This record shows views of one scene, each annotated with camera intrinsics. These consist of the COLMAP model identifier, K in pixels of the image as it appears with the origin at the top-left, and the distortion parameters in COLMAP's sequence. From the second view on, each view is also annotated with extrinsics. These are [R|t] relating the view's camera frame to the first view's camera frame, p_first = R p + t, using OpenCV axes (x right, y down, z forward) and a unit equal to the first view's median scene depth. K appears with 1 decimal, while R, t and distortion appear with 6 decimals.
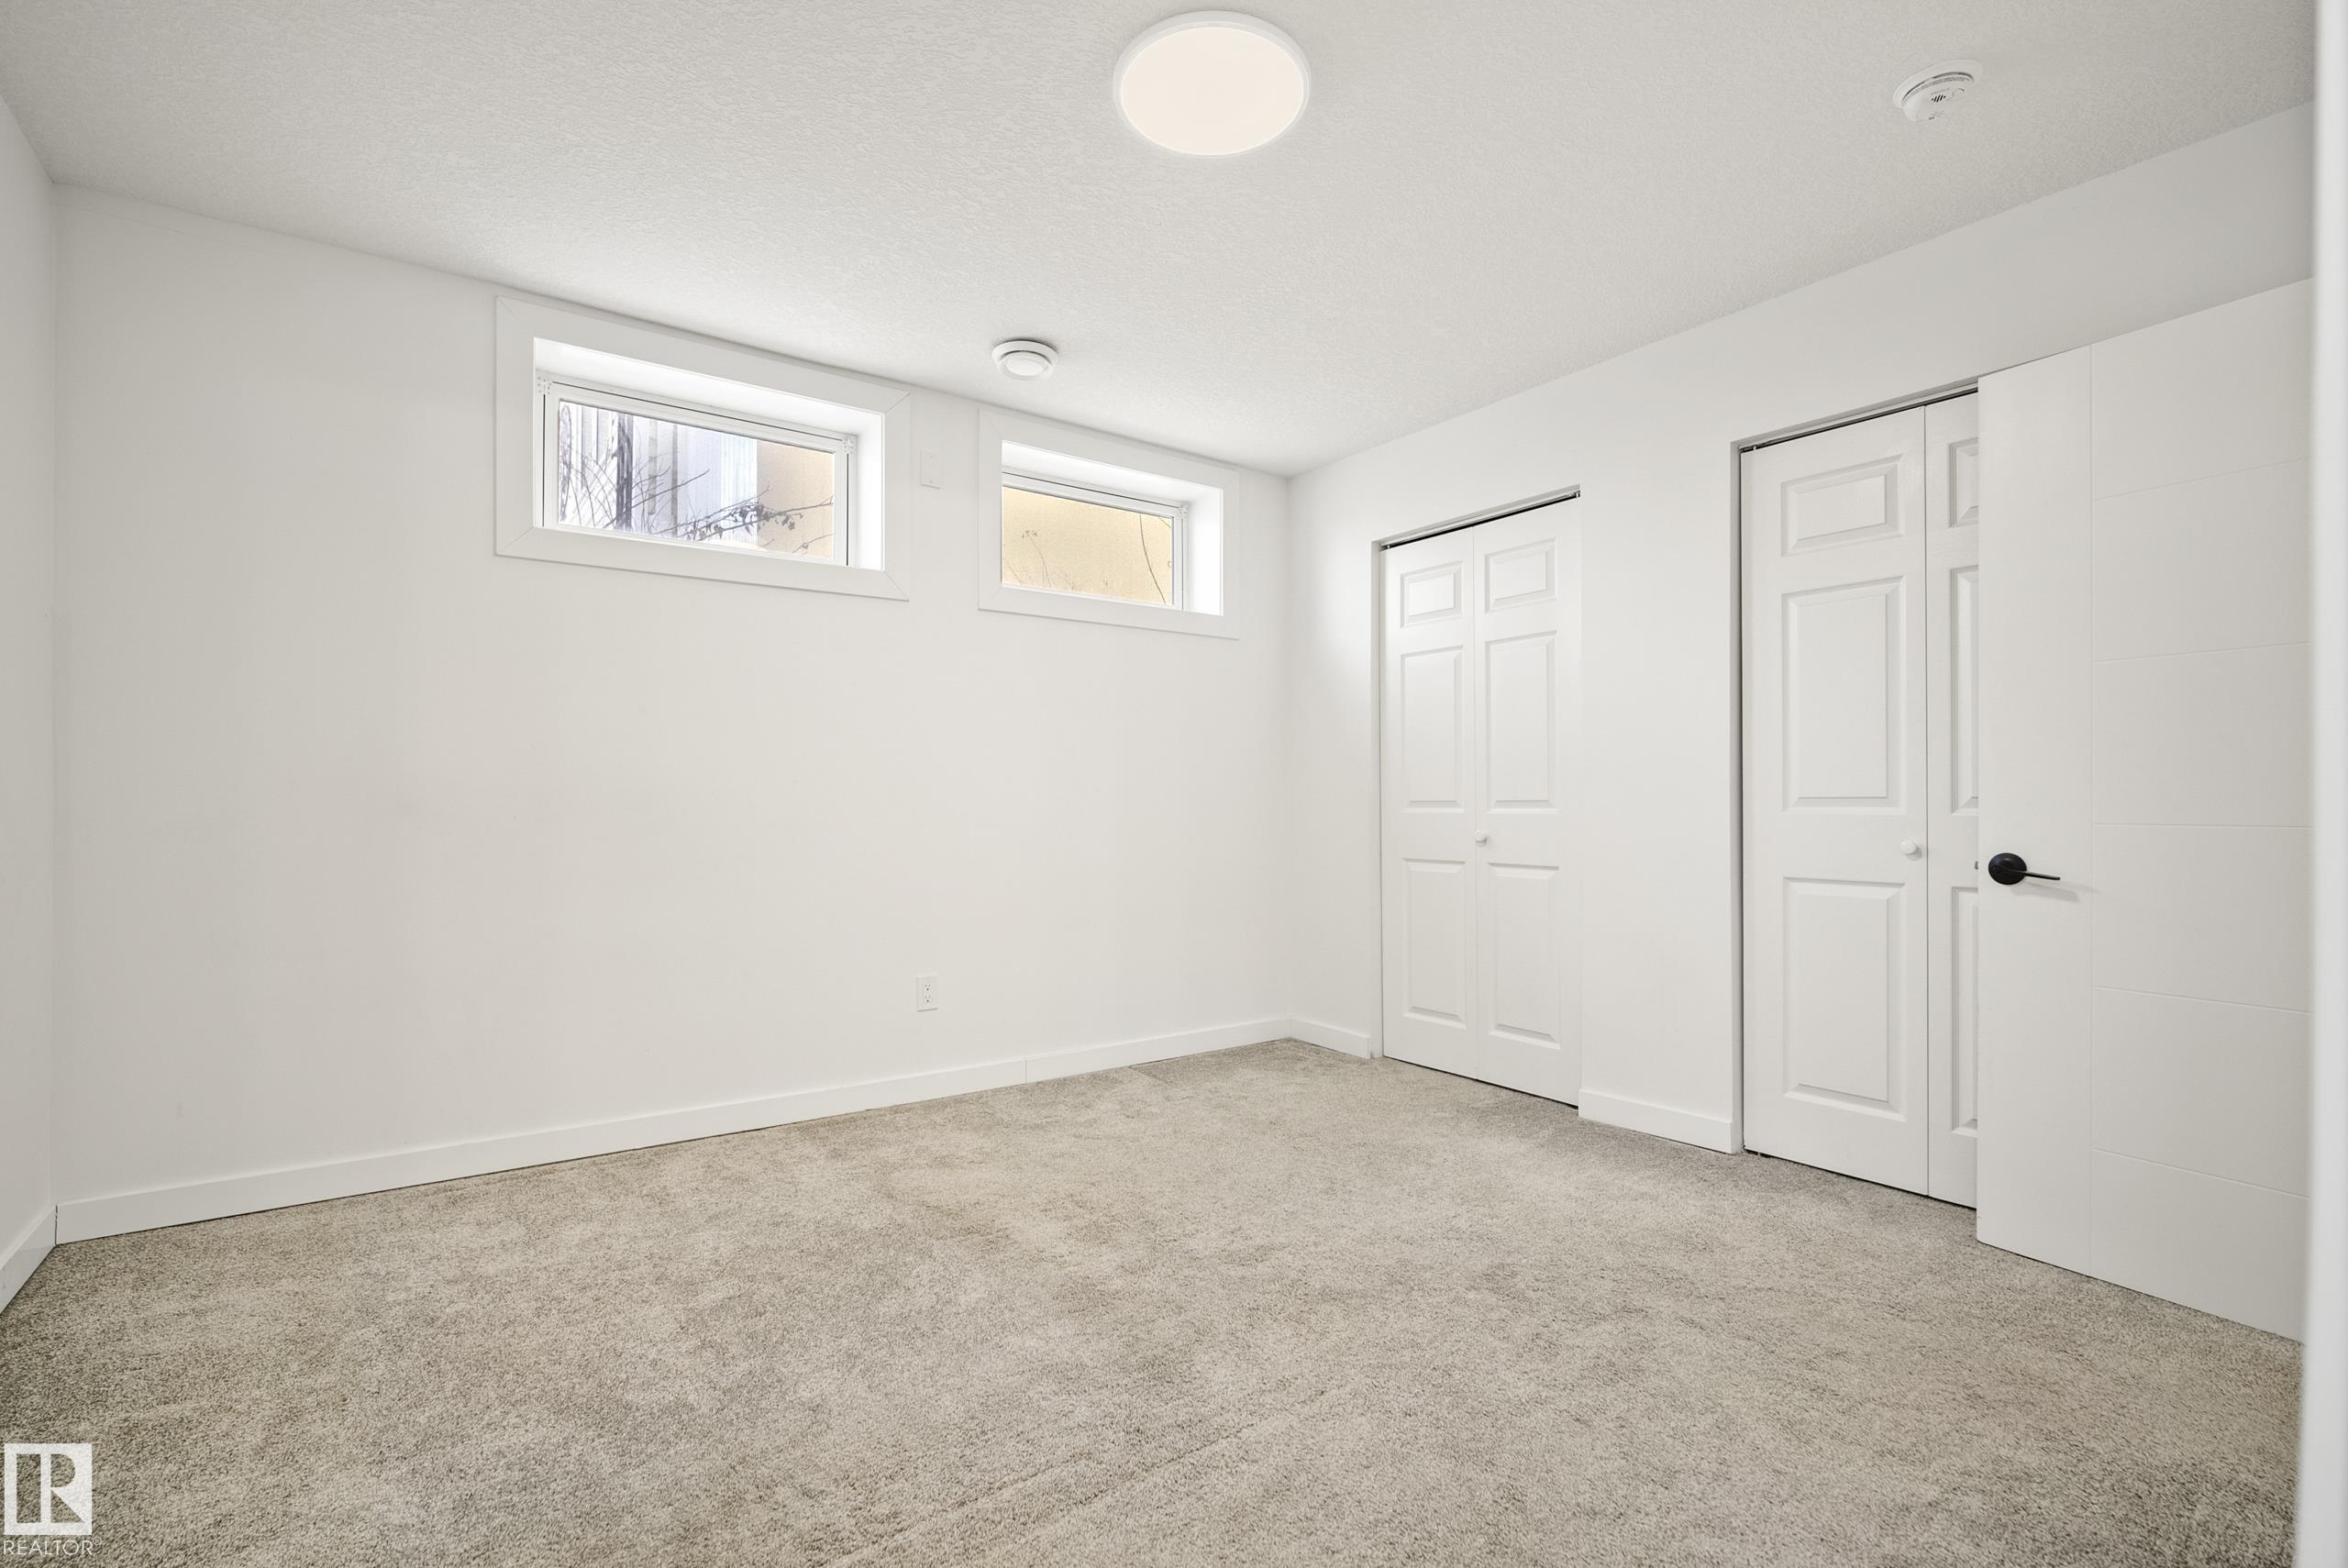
lens RADIAL K [[1041.2, 0, 1168.6], [0, 1041.2, 794.8], [0, 0, 1]] dist [0.002097, 0.000422]
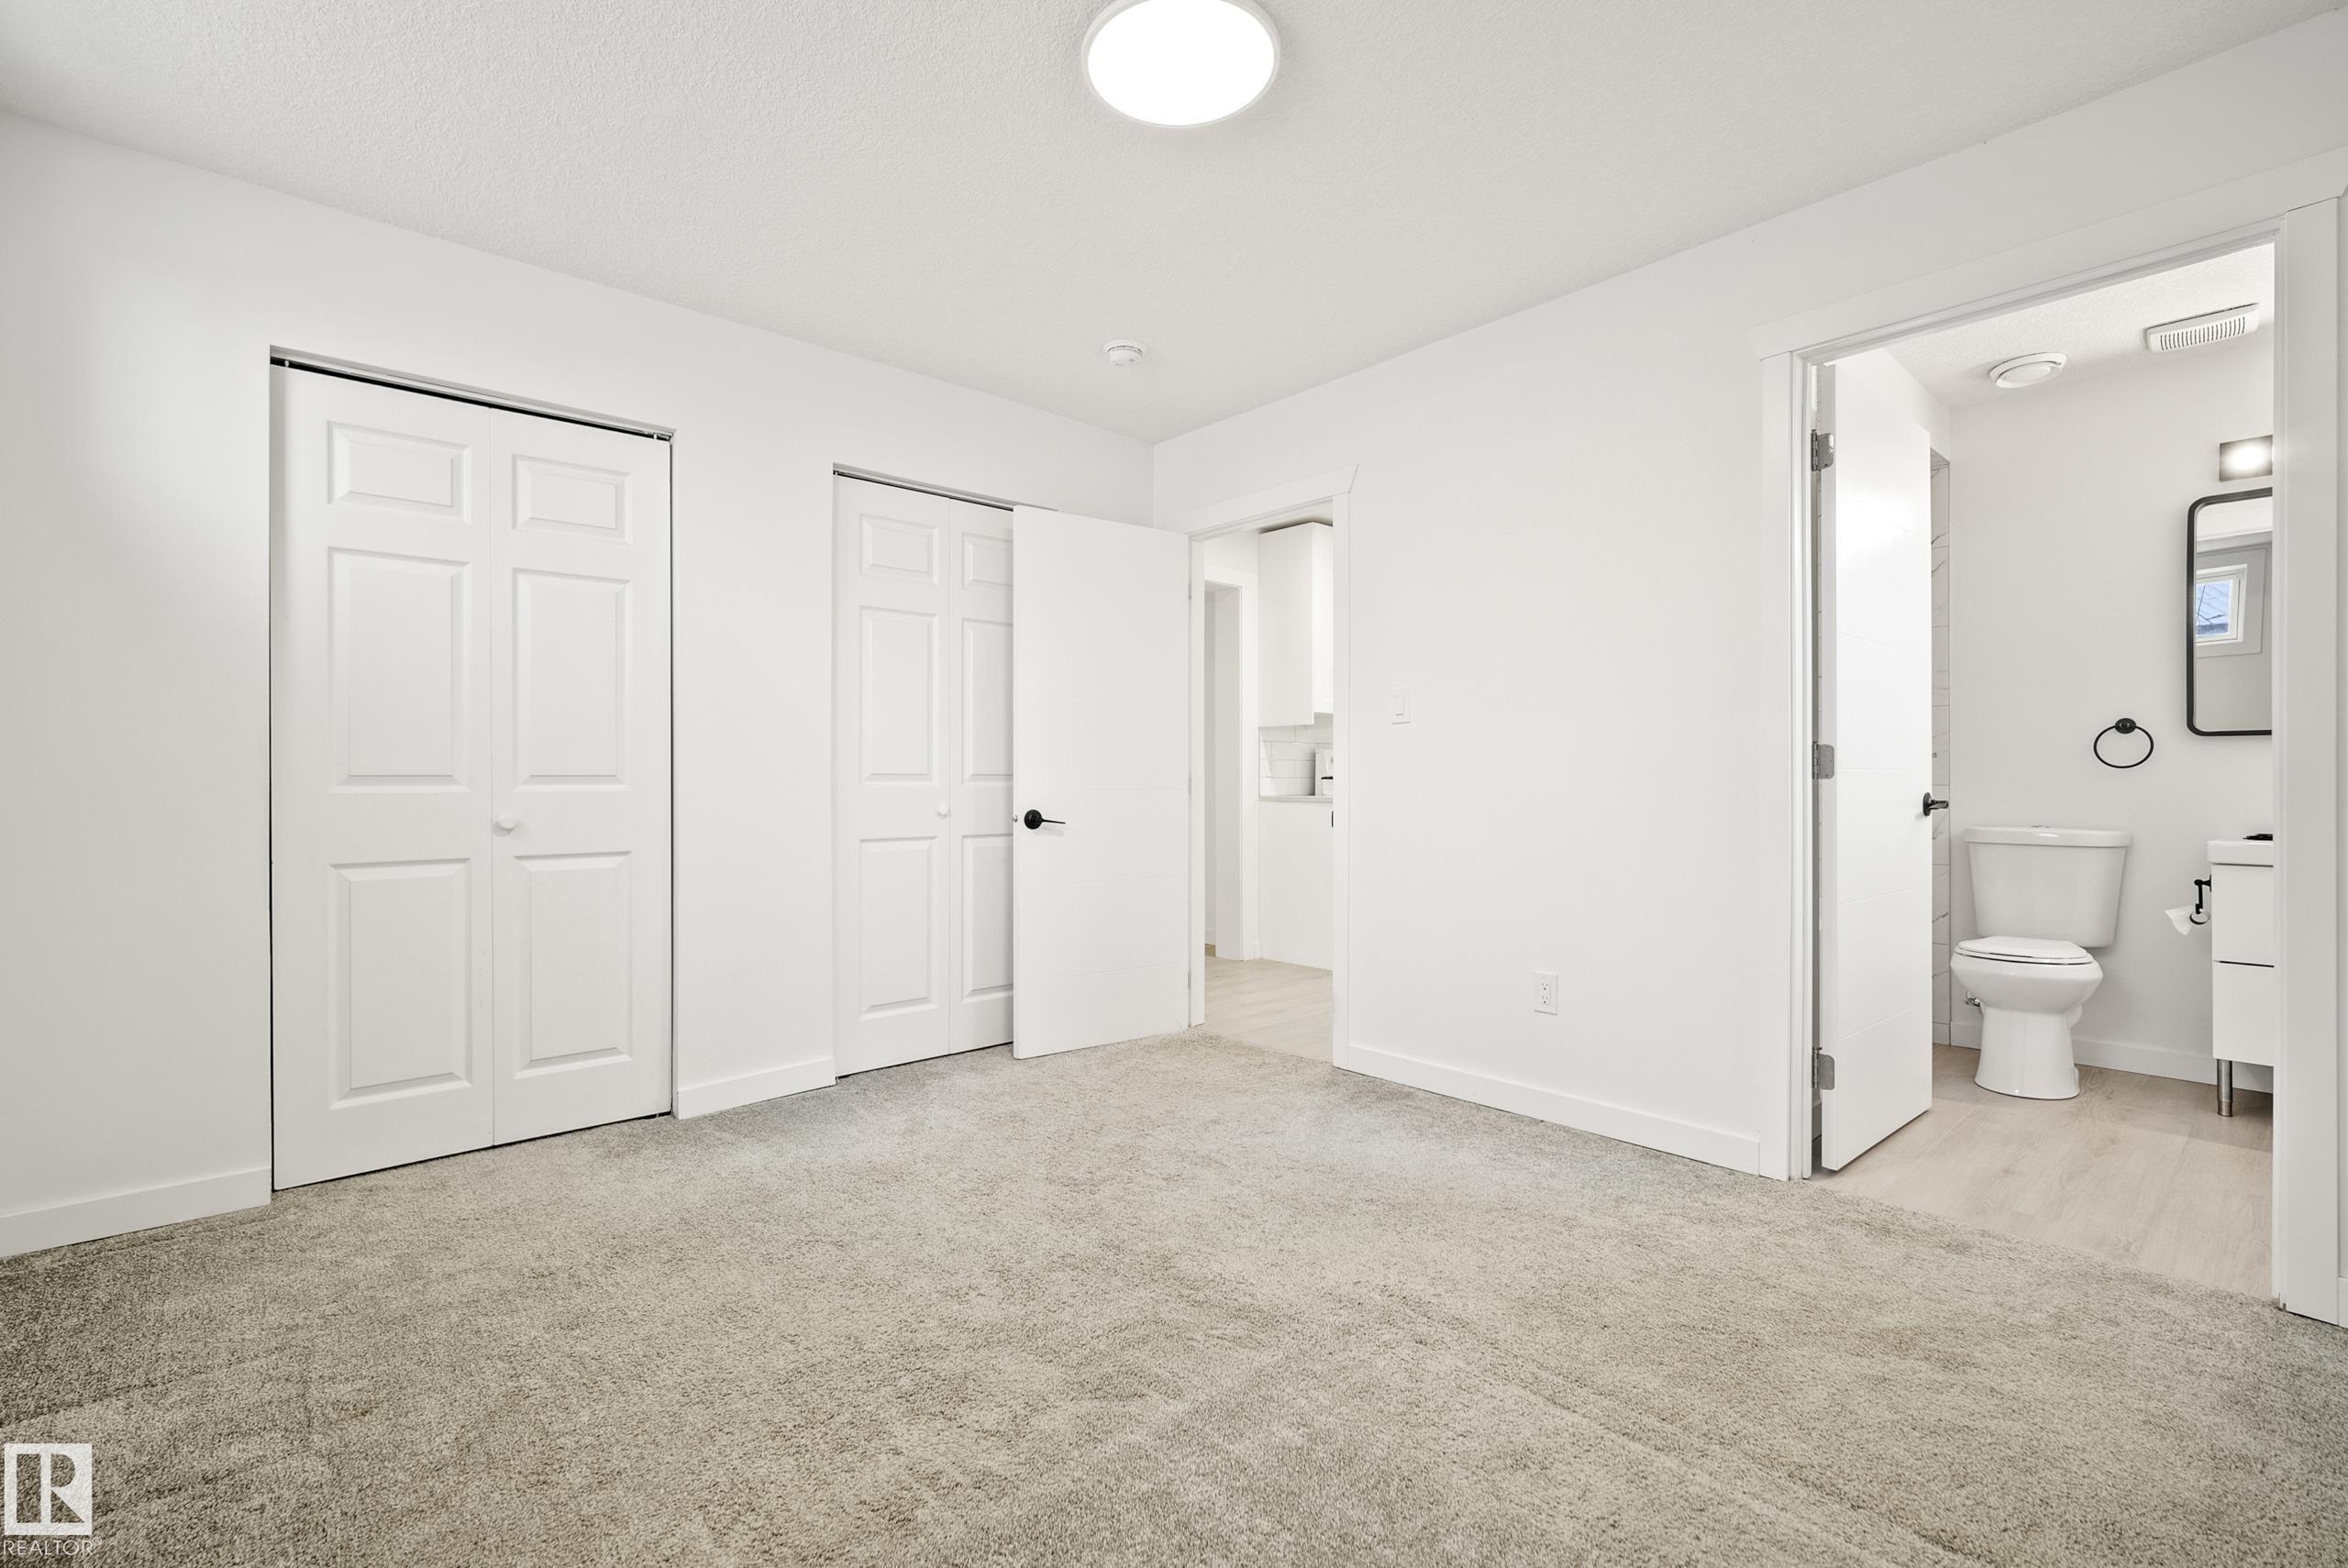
lens RADIAL K [[1041.2, 0, 1180.6], [0, 1041.2, 783.4], [0, 0, 1]] dist [0.002097, 0.000422]
pose [[-0.107028, -0.004243, 0.994247, -0.654440], [-0.007973, 0.999962, 0.003410, 0.006616], [-0.994224, -0.007562, -0.107058, 0.764077]]
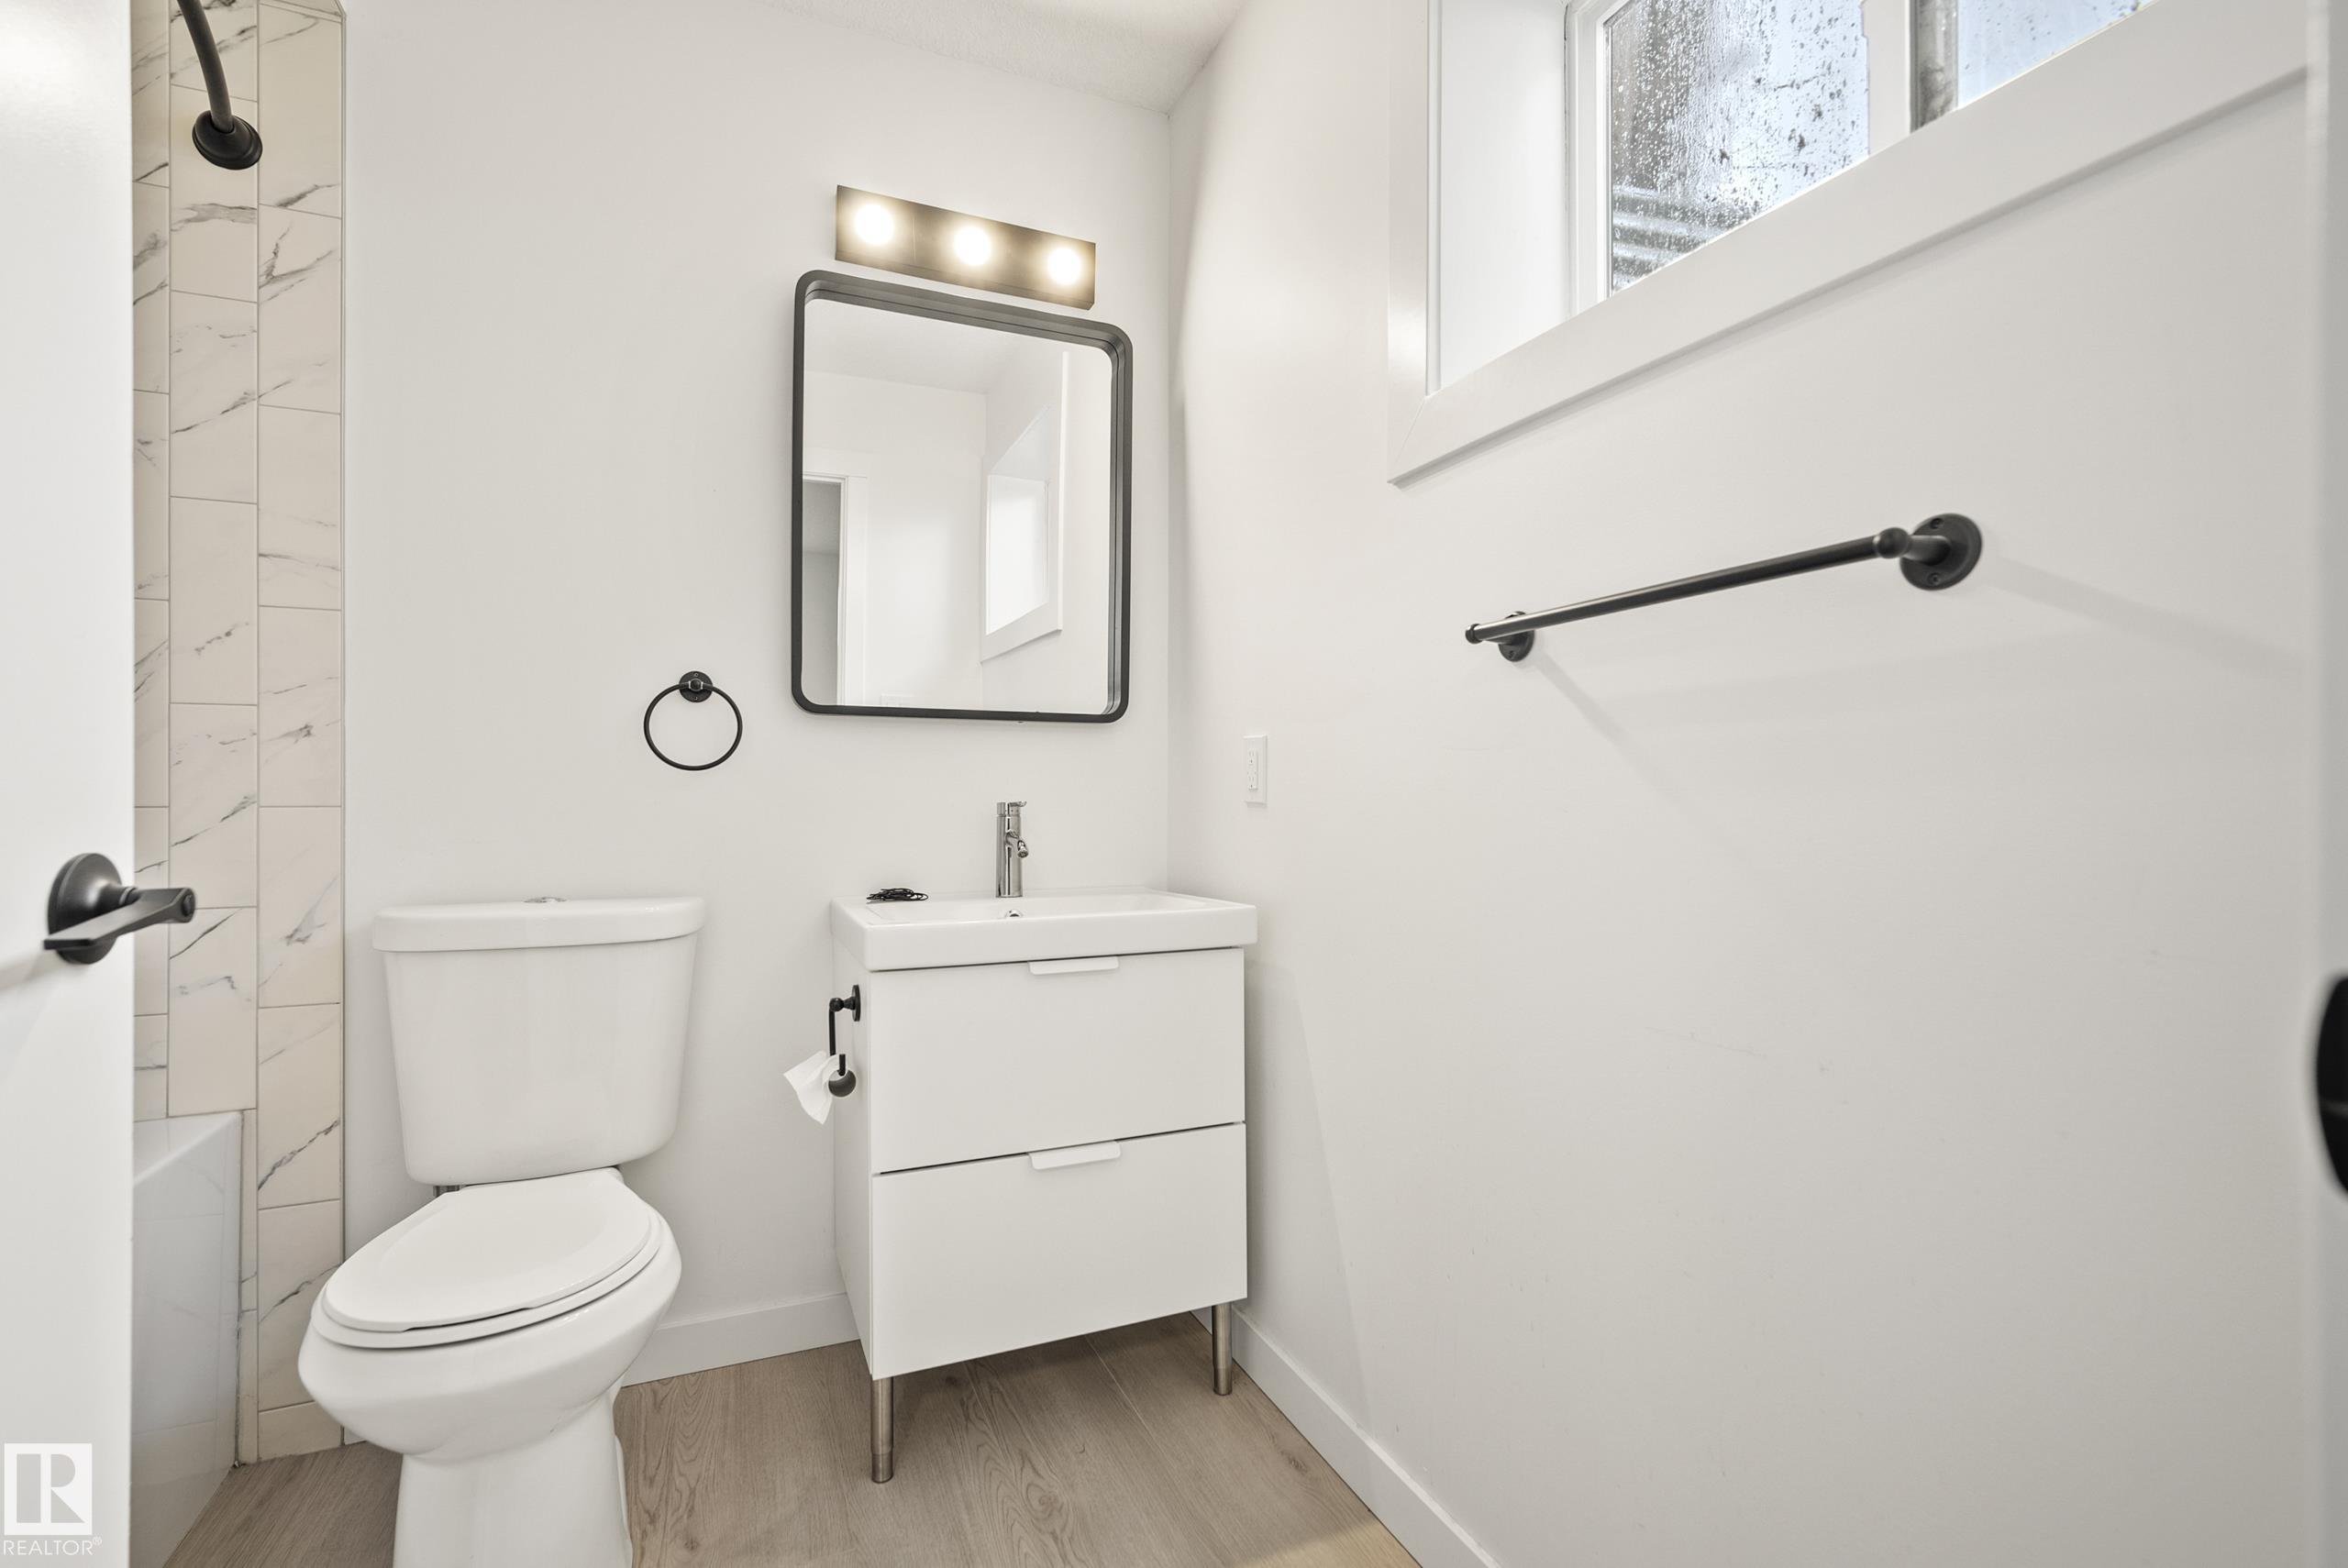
lens RADIAL K [[1041.2, 0, 1175.1], [0, 1041.2, 790.5], [0, 0, 1]] dist [0.002097, 0.000422]
pose [[-0.976879, -0.003396, 0.213765, -0.356414], [-0.005971, 0.999917, -0.011400, 0.004287], [-0.213708, -0.012412, -0.976819, 0.465069]]
